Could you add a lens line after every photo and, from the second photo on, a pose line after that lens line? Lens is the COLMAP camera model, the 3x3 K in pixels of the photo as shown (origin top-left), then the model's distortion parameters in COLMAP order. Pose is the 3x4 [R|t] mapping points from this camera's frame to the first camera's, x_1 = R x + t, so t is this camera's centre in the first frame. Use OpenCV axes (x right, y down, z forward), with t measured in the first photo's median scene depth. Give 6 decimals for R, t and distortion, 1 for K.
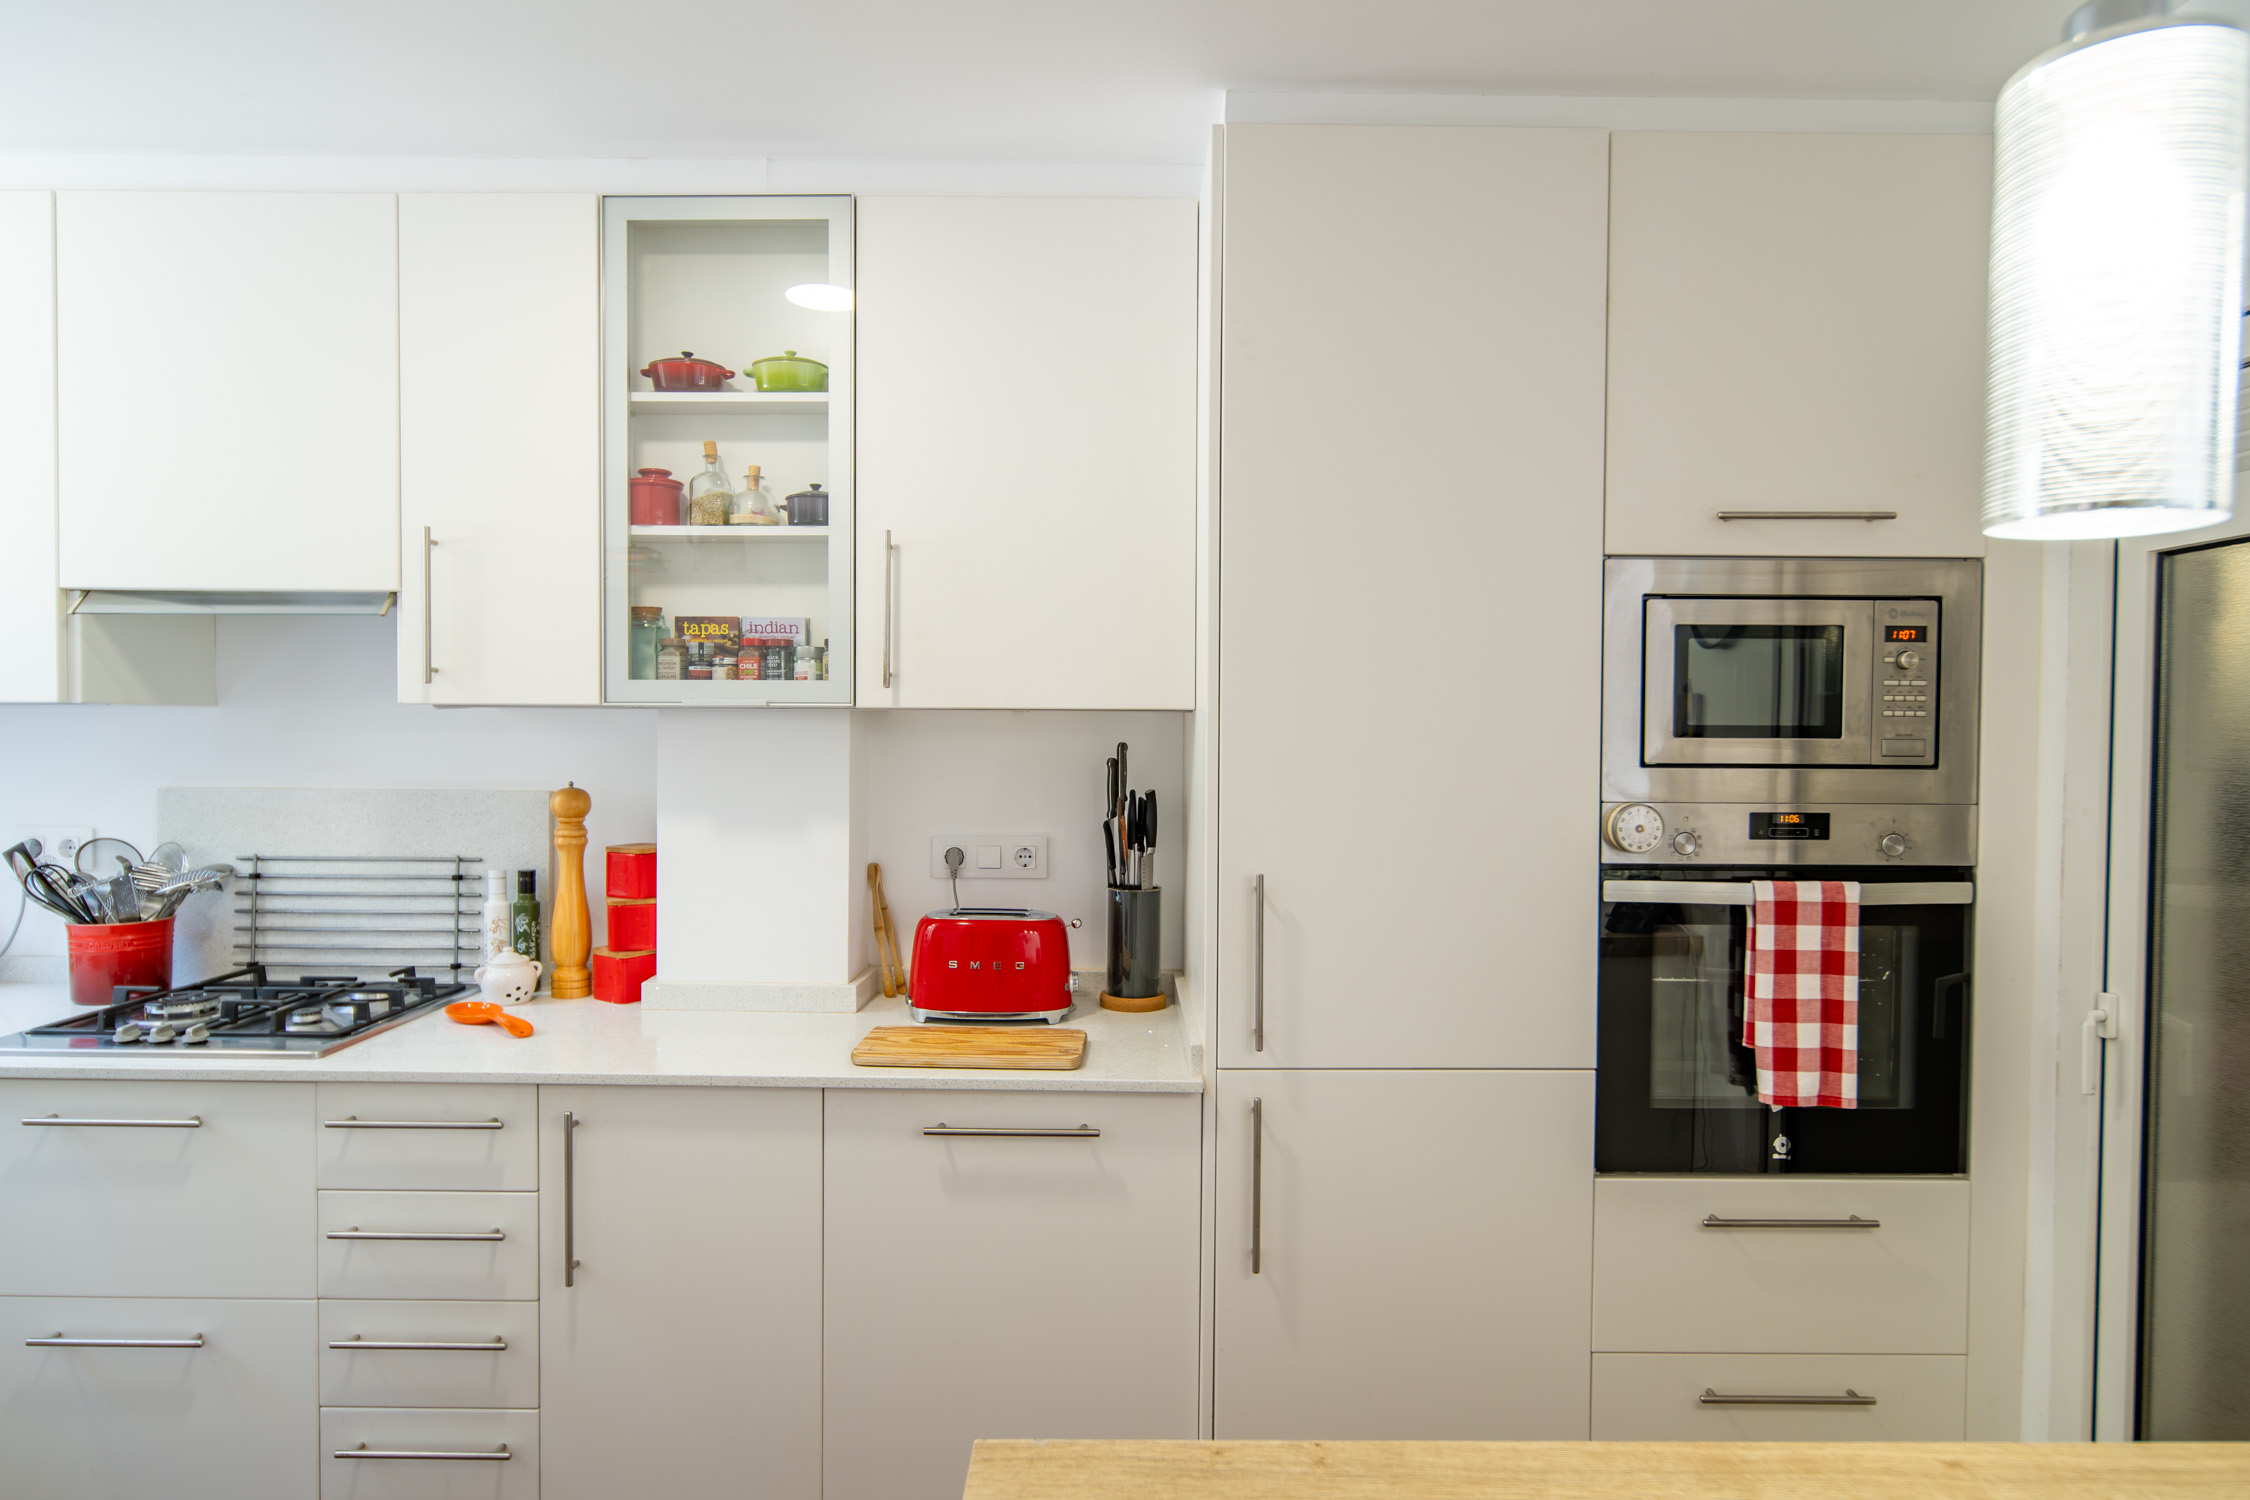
lens RADIAL K [[1236.0, 0, 1134.1], [0, 1236.0, 751.4], [0, 0, 1]] dist [0.000288, 0.001207]
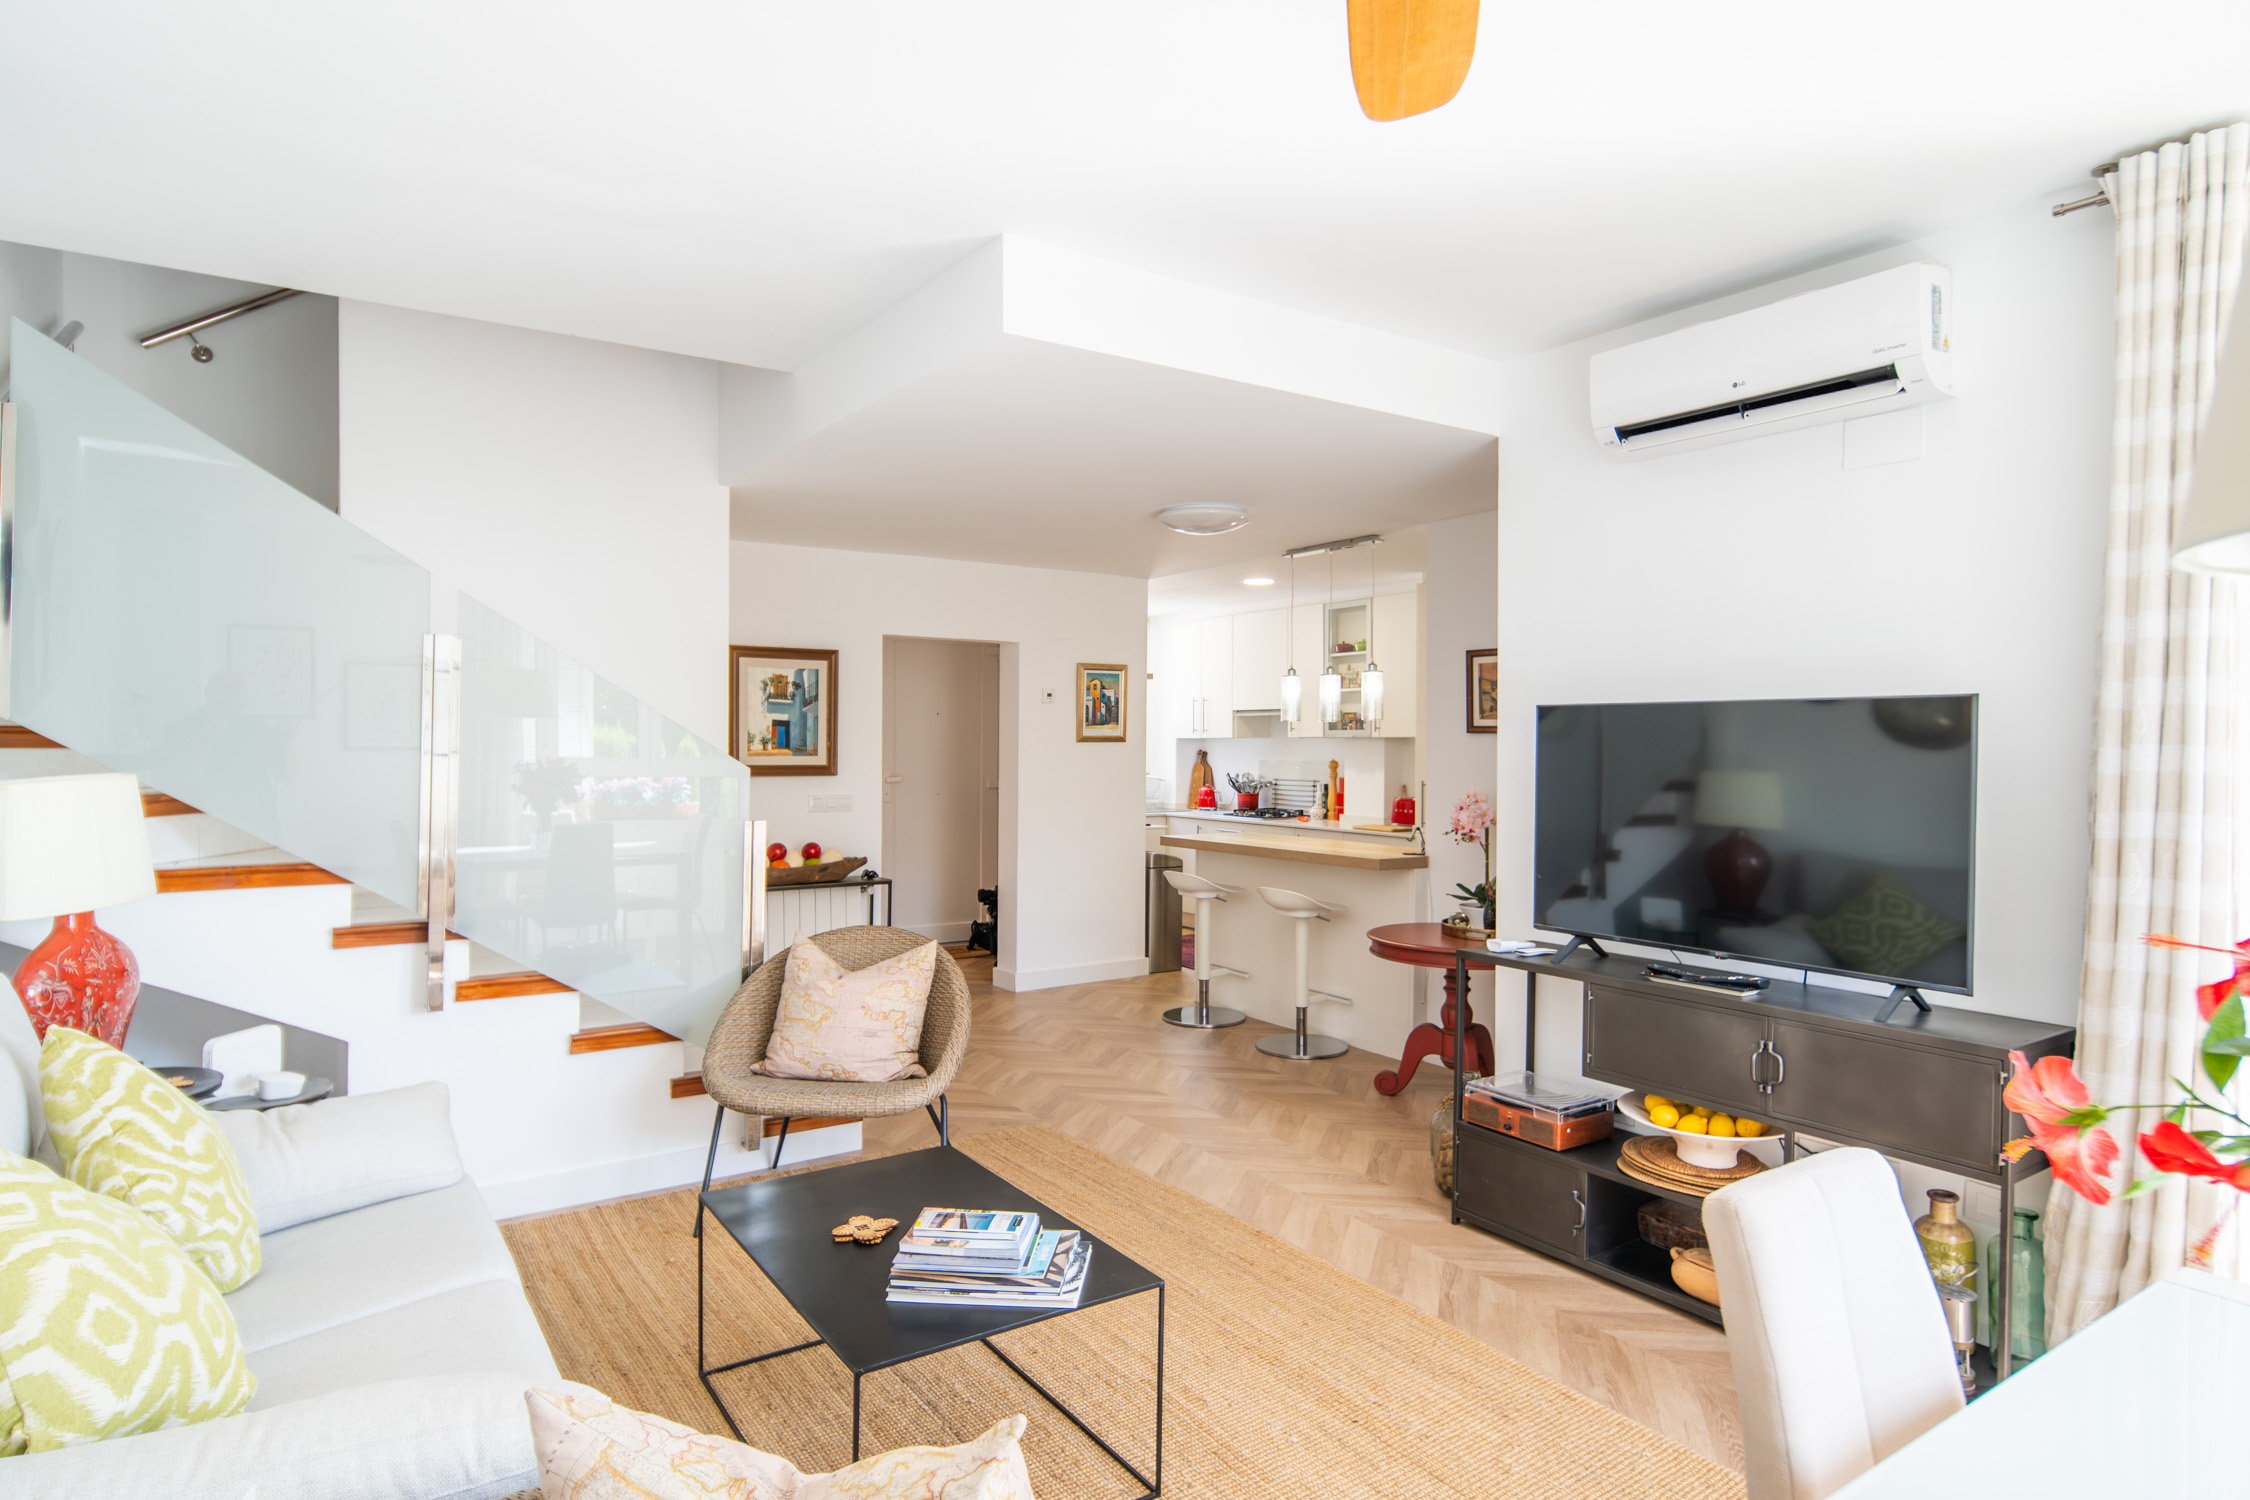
lens RADIAL K [[1236.0, 0, 1136.8], [0, 1236.0, 753.0], [0, 0, 1]] dist [0.000288, 0.001207]
pose [[0.574954, 0.002213, -0.818183, 2.380054], [-0.016034, 0.999835, -0.008564, 0.052881], [0.818029, 0.018043, 0.574894, -1.680181]]
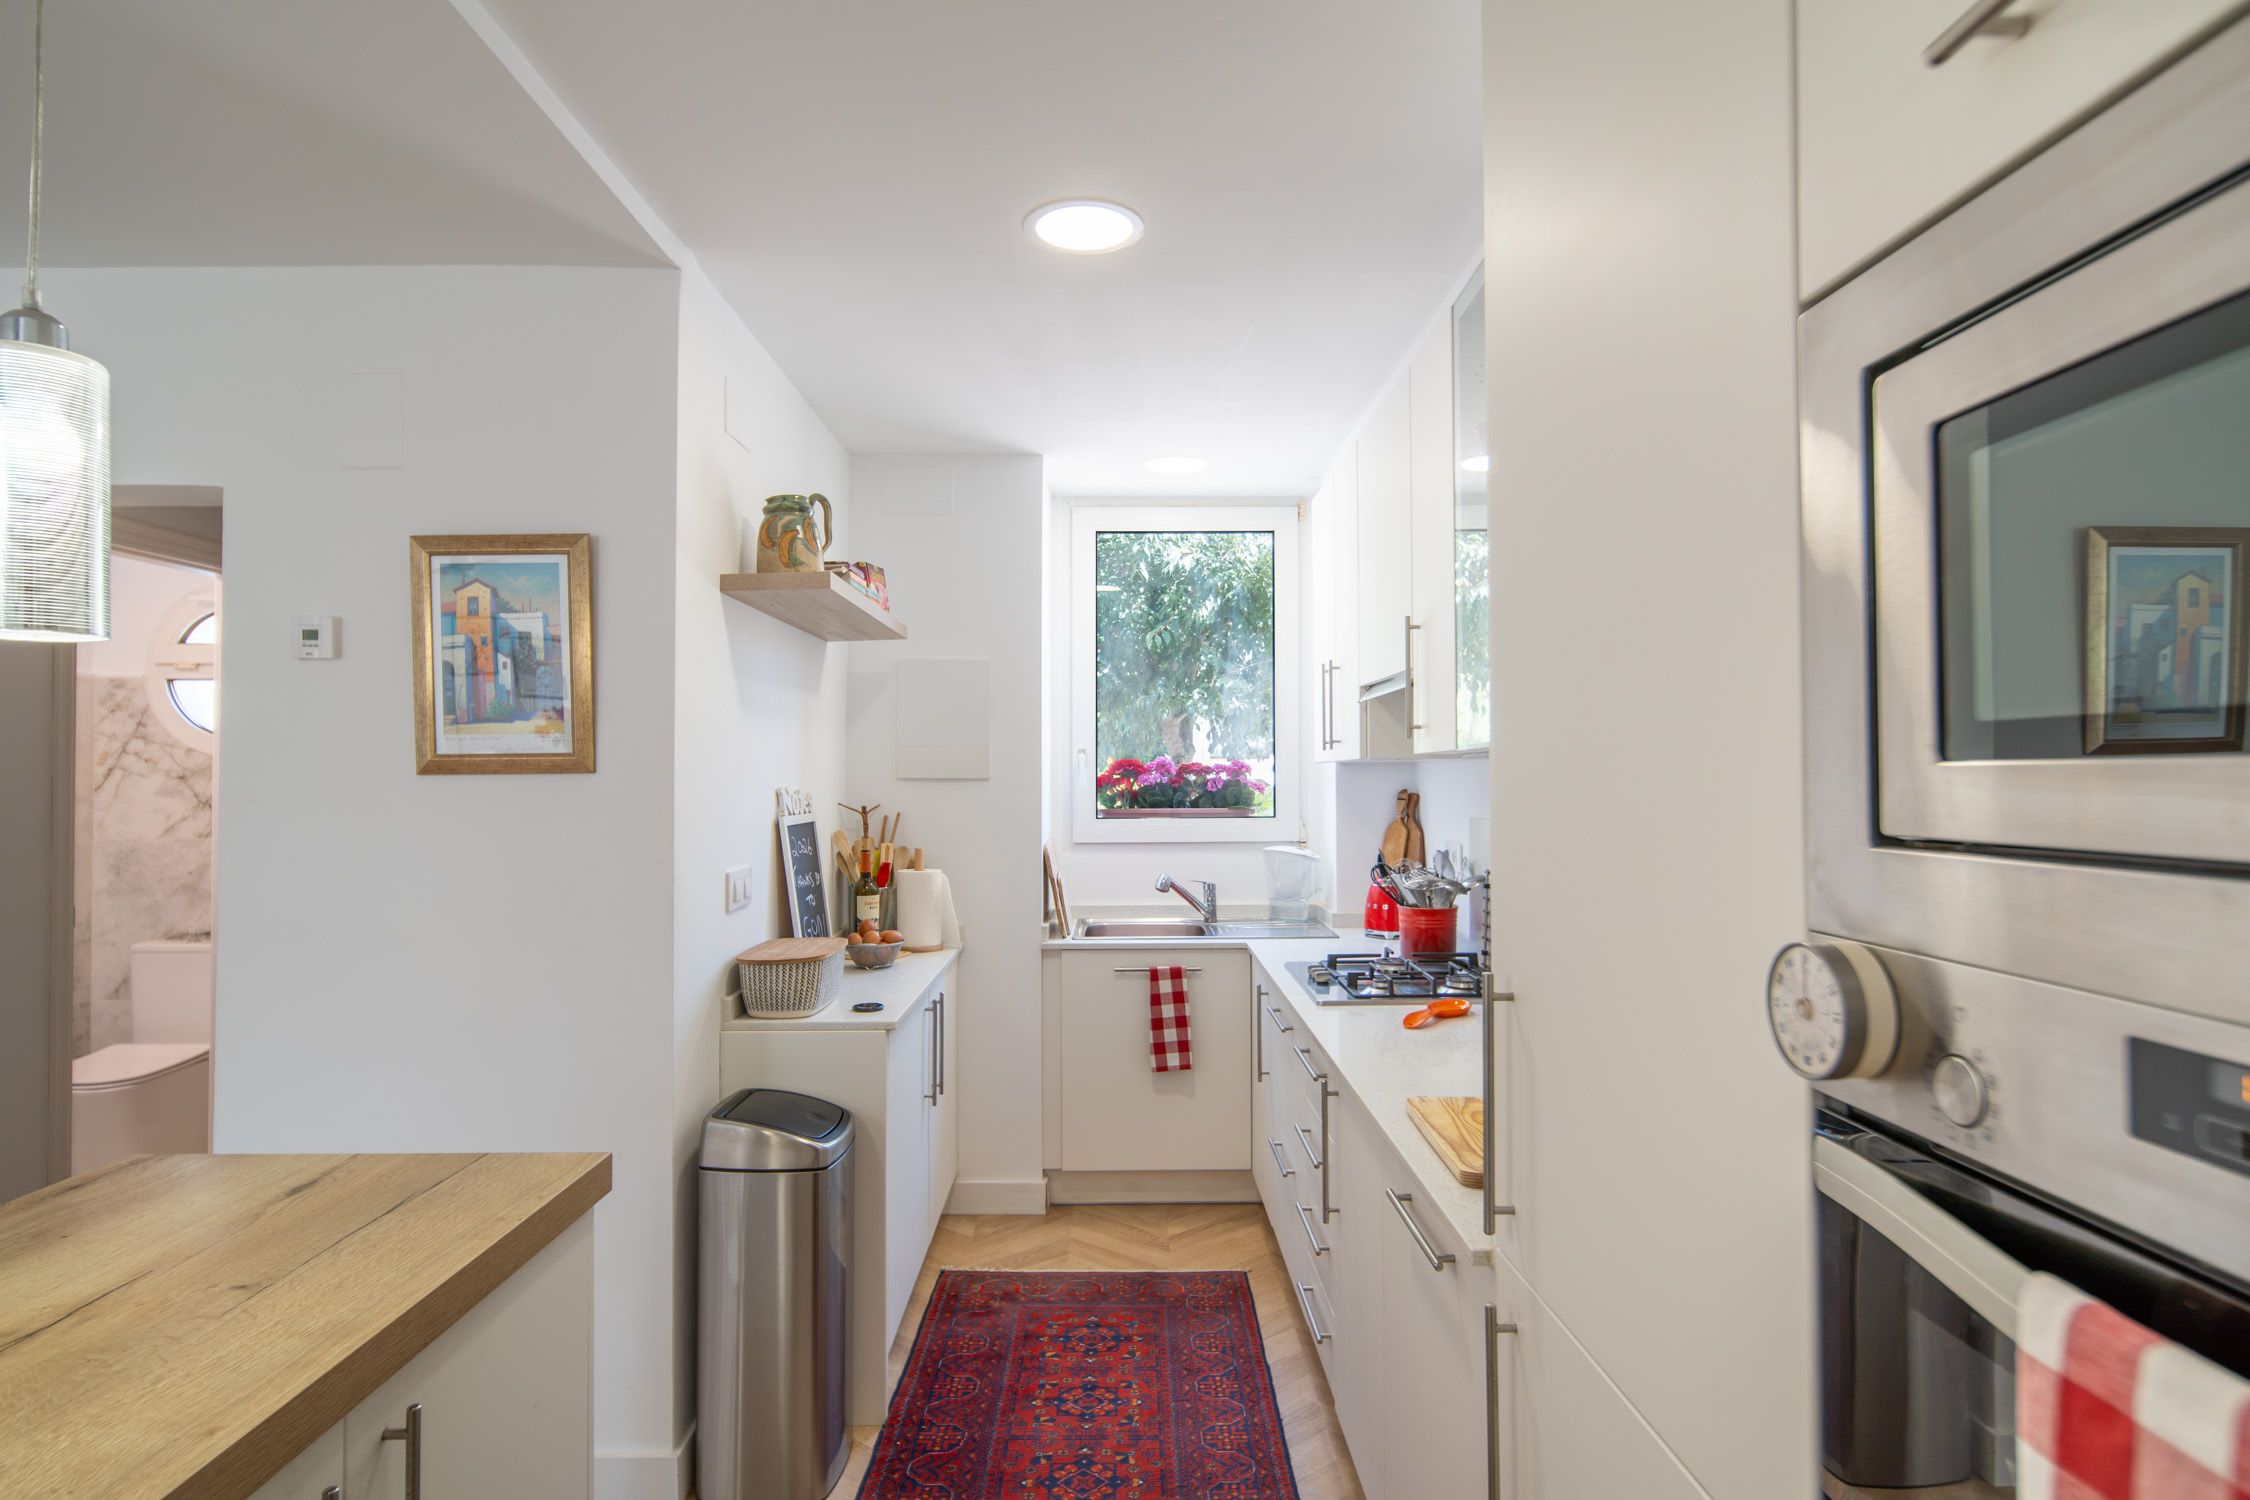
lens RADIAL K [[1236.0, 0, 1136.3], [0, 1236.0, 764.3], [0, 0, 1]] dist [0.000288, 0.001207]
pose [[0.005223, -0.017388, -0.999835, 0.699669], [-0.015989, 0.999720, -0.017469, -0.001097], [0.999859, 0.016077, 0.004943, 0.713387]]
